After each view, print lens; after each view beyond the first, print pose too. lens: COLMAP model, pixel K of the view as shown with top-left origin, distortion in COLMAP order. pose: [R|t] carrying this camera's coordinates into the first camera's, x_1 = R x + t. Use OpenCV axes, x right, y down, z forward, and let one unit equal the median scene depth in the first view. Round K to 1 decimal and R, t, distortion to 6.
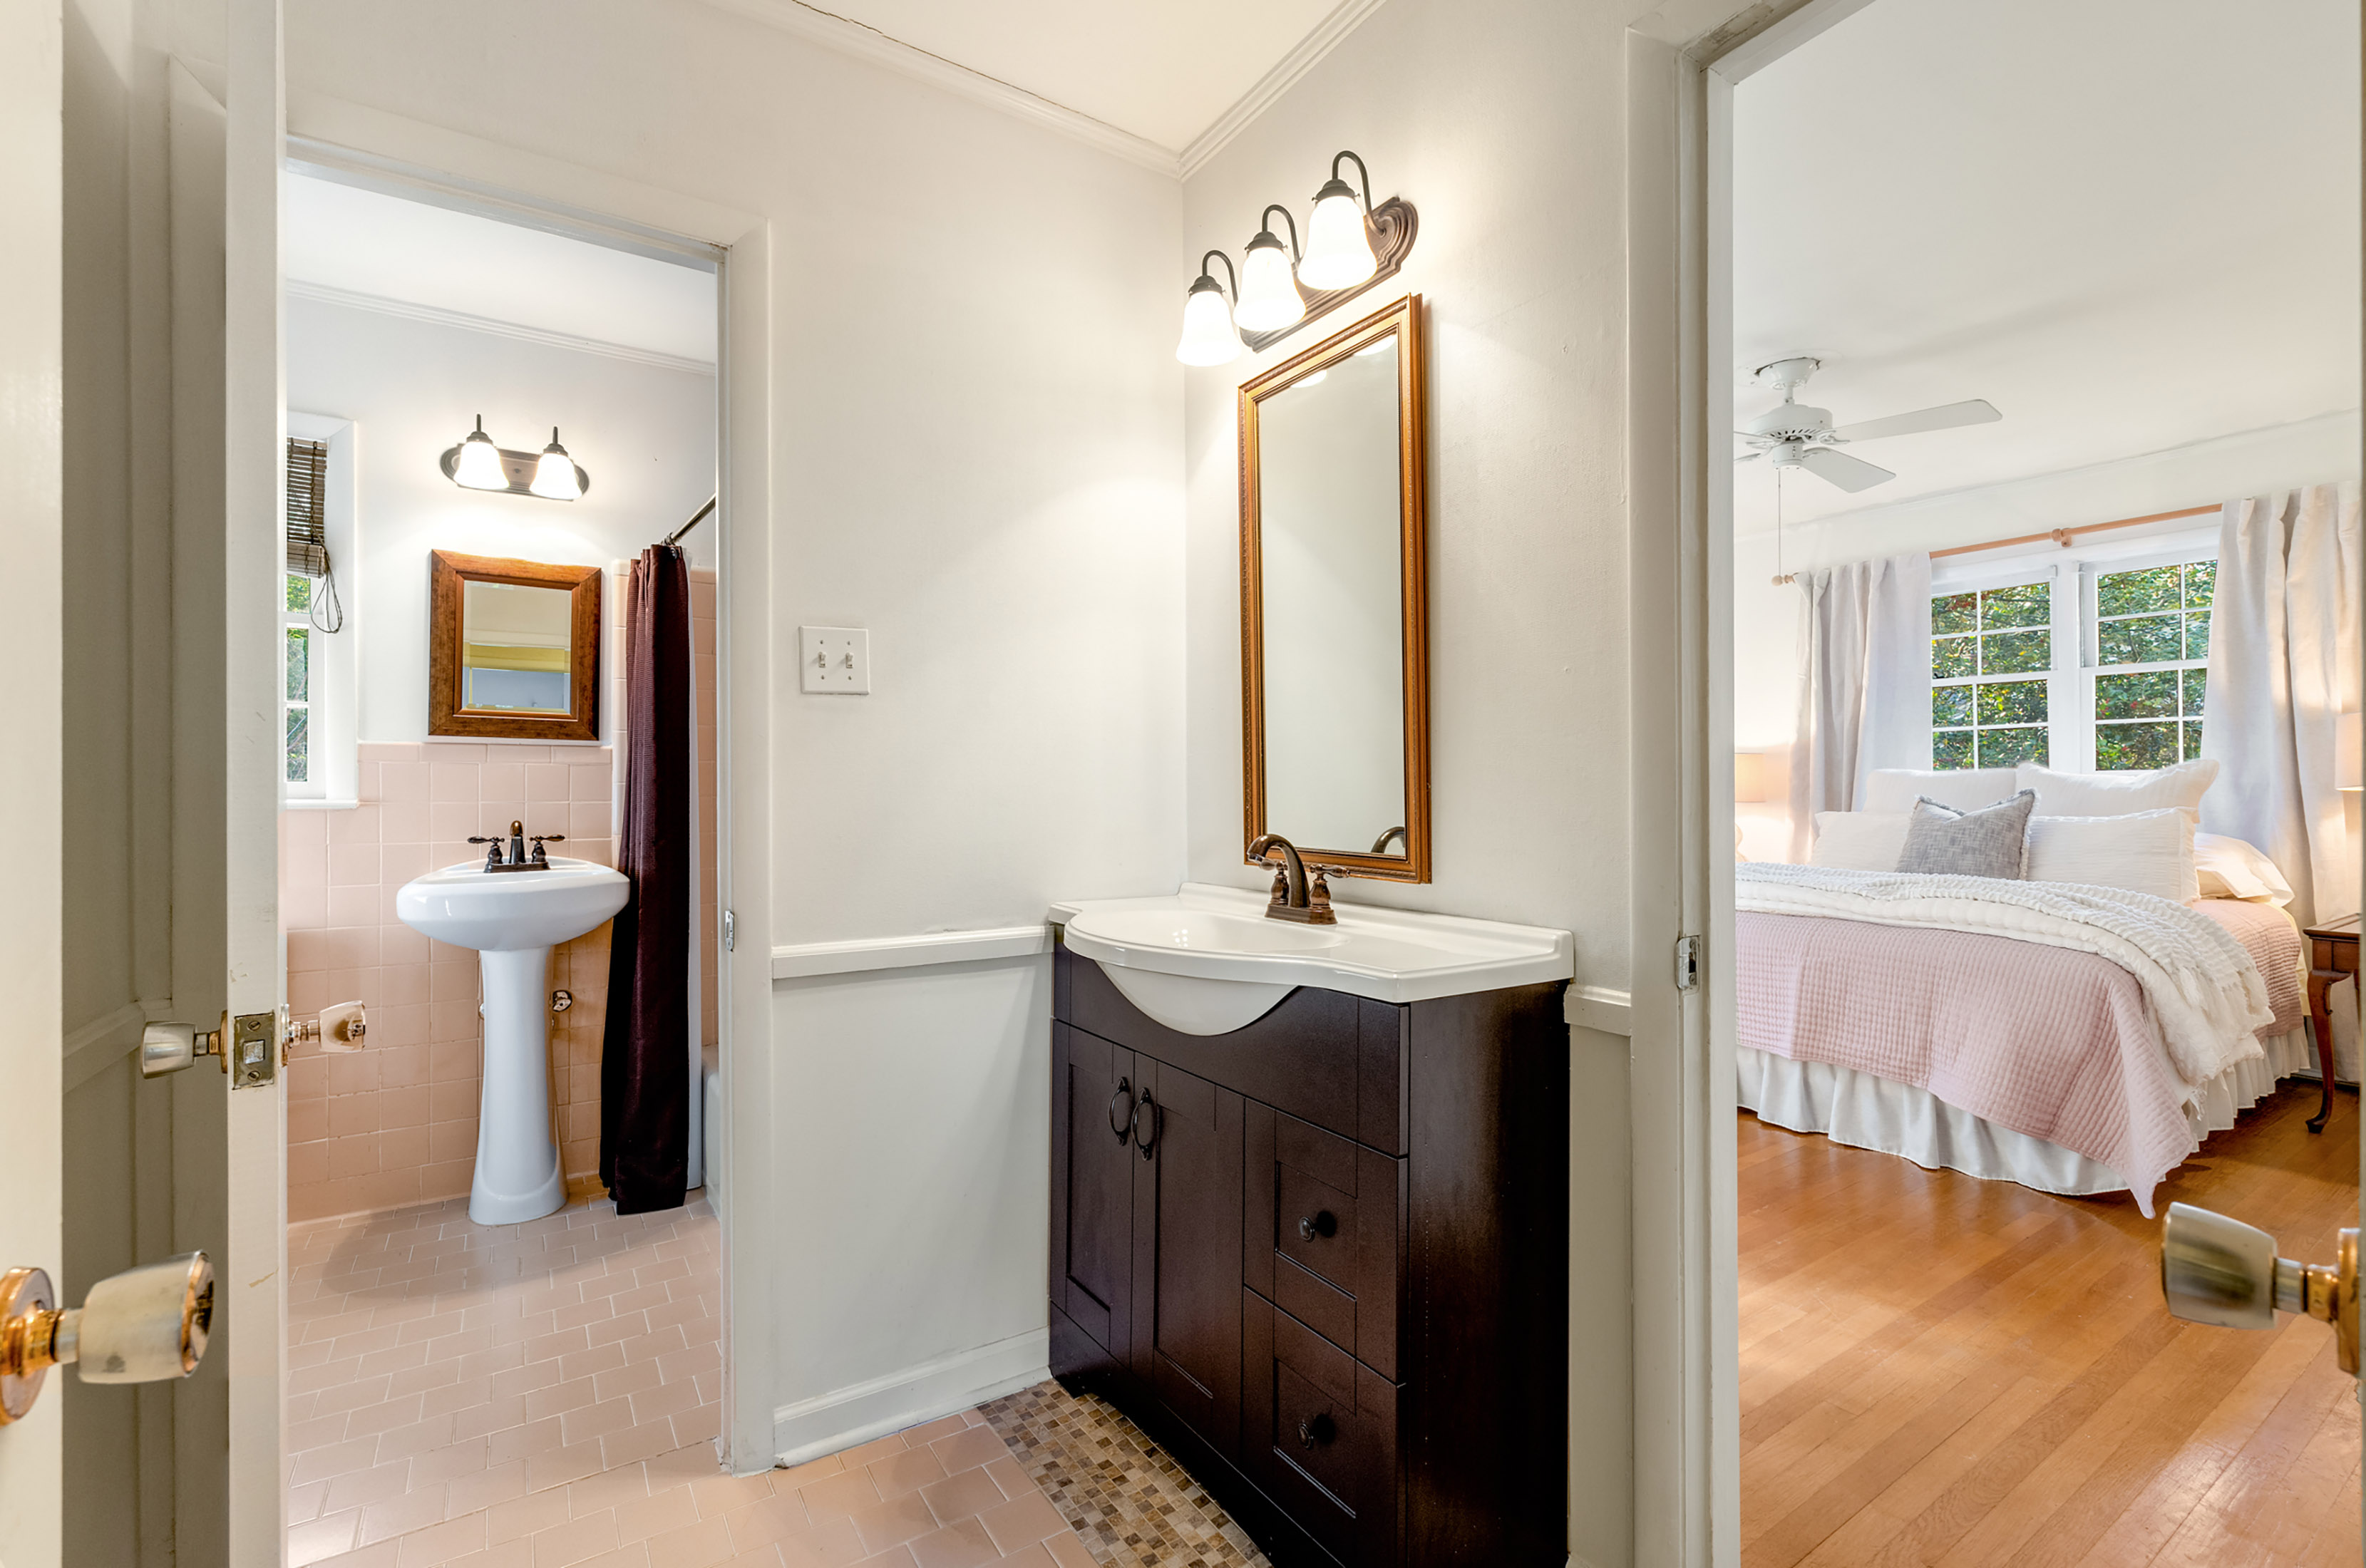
lens RADIAL K [[1052.7, 0, 1186.4], [0, 1052.7, 790.8], [0, 0, 1]] dist [-0.000048, -0.000439]
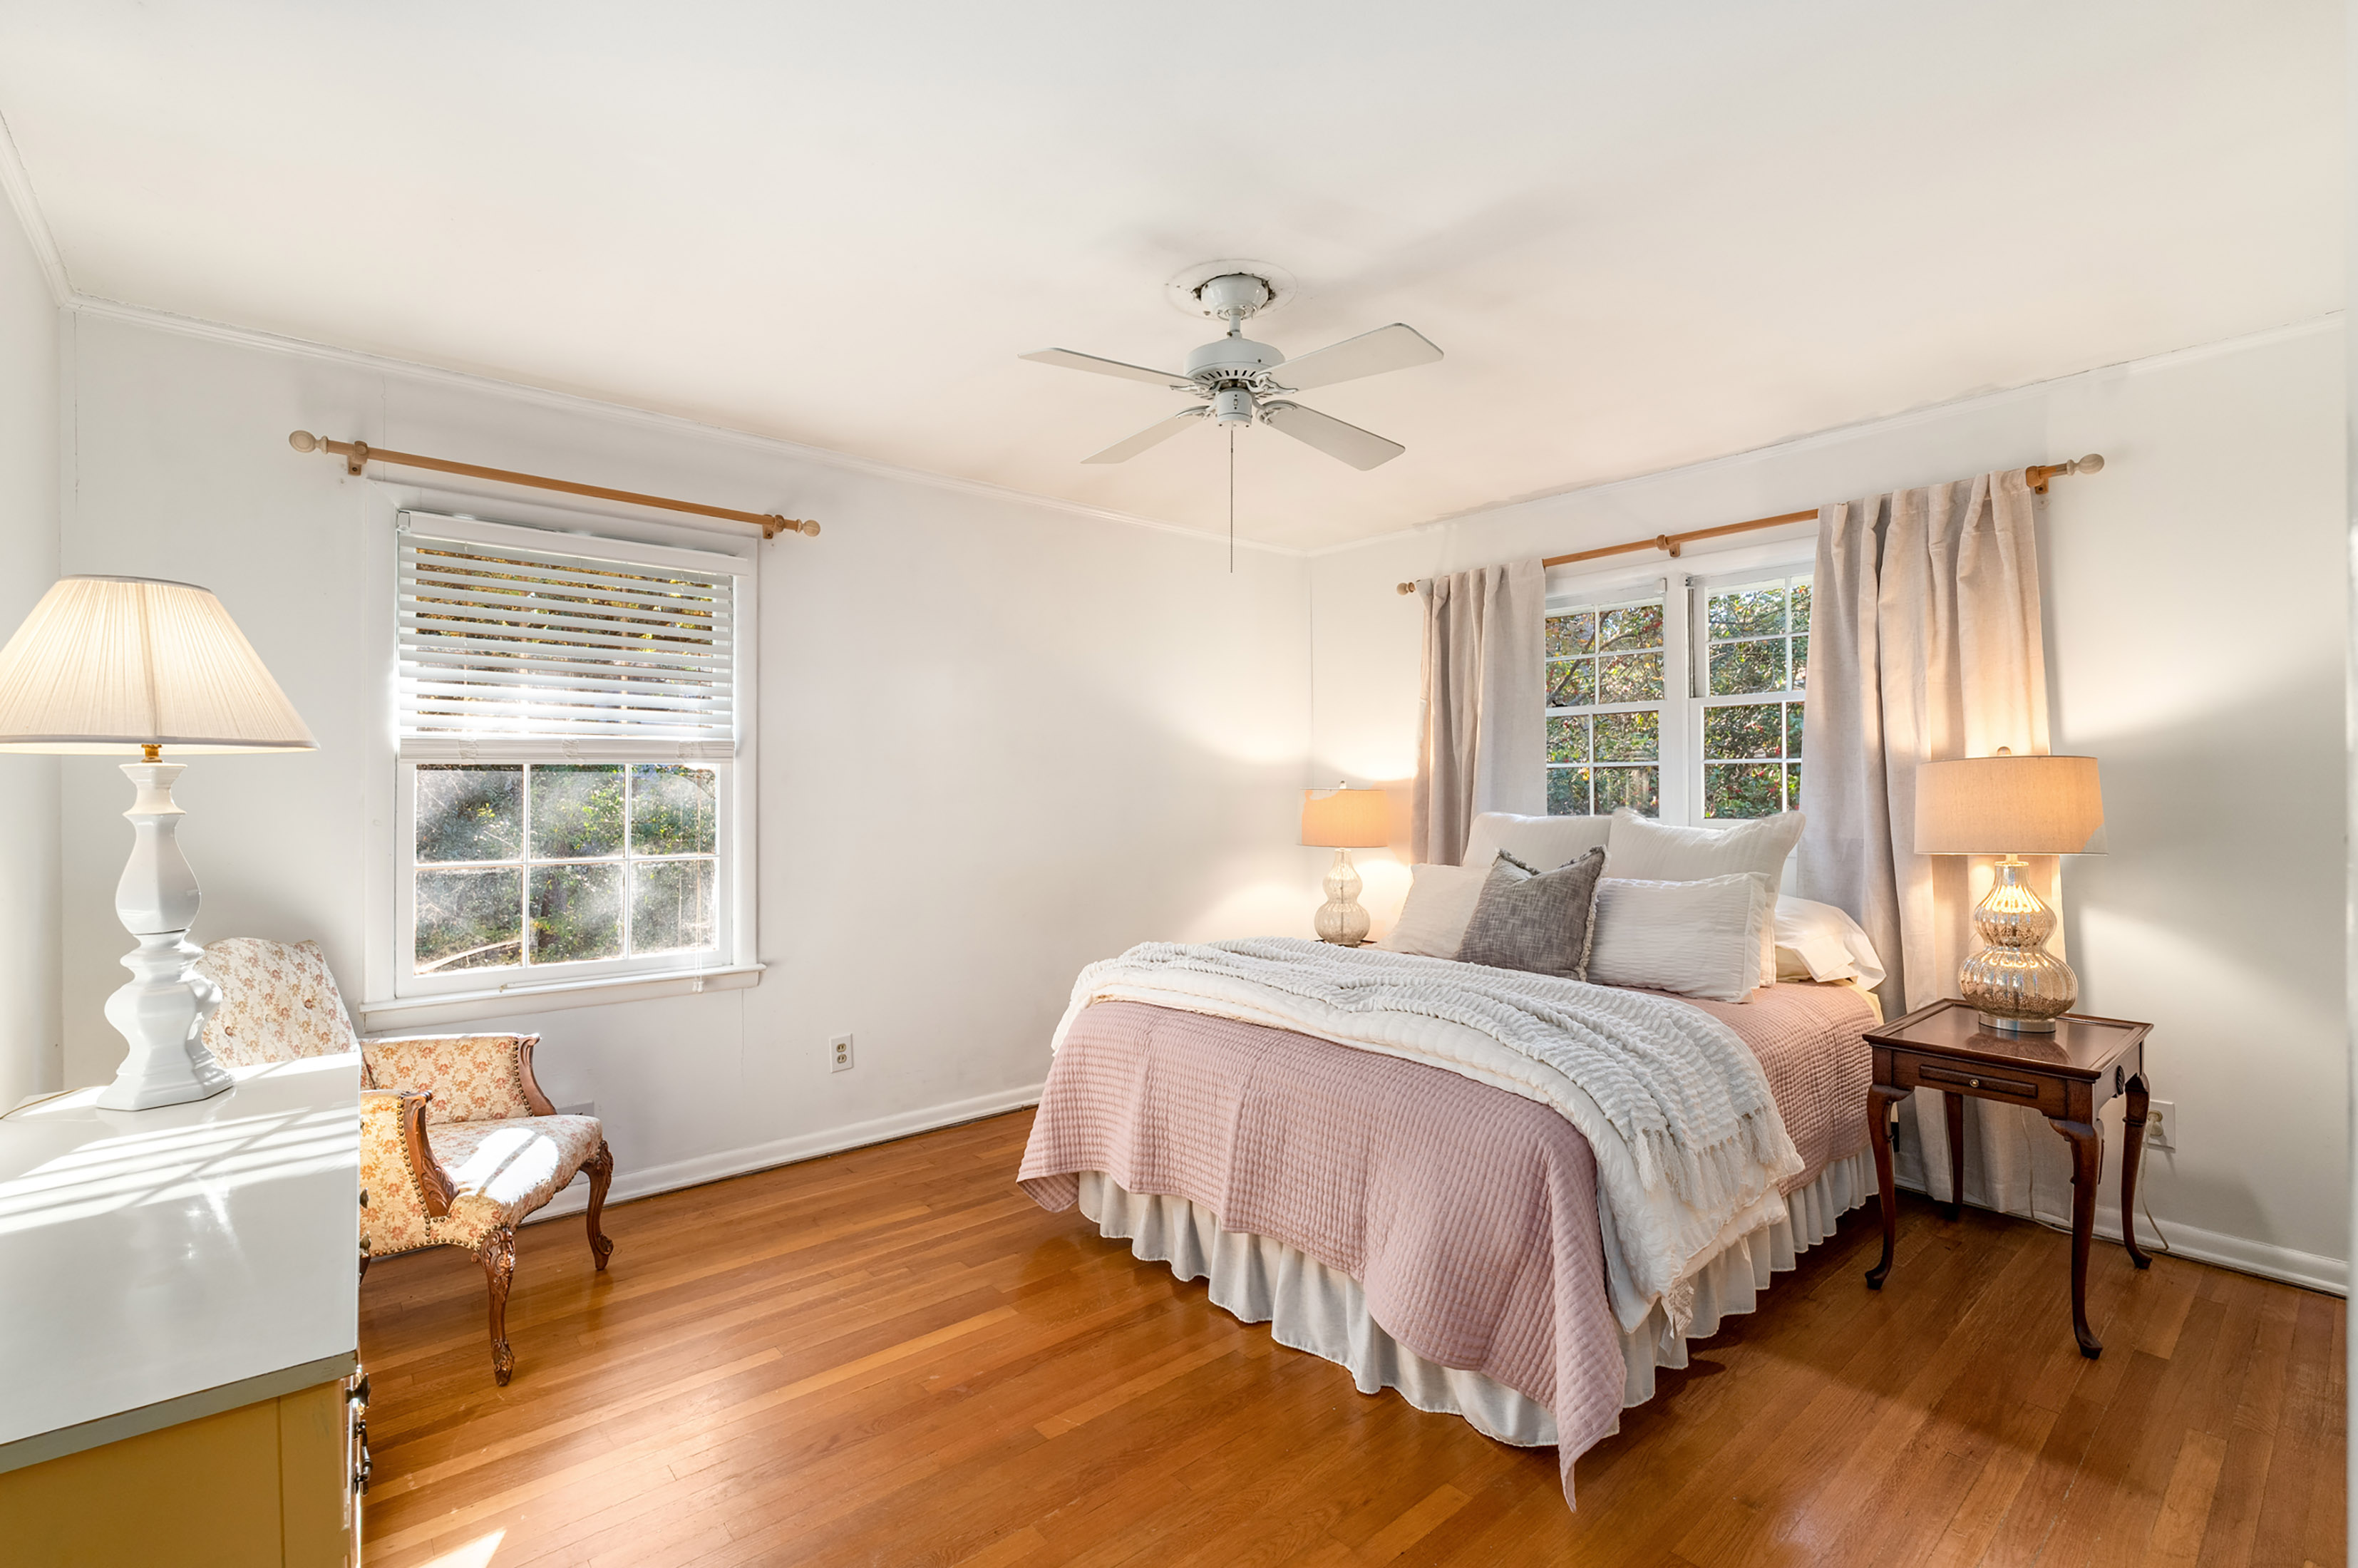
lens RADIAL K [[1056.4, 0, 1182.0], [0, 1056.4, 791.5], [0, 0, 1]] dist [-0.004096, -0.000100]
pose [[0.991463, 0.006682, 0.130214, 0.387423], [-0.005935, 0.999964, -0.006128, -0.039031], [-0.130250, 0.005303, 0.991467, 0.237519]]
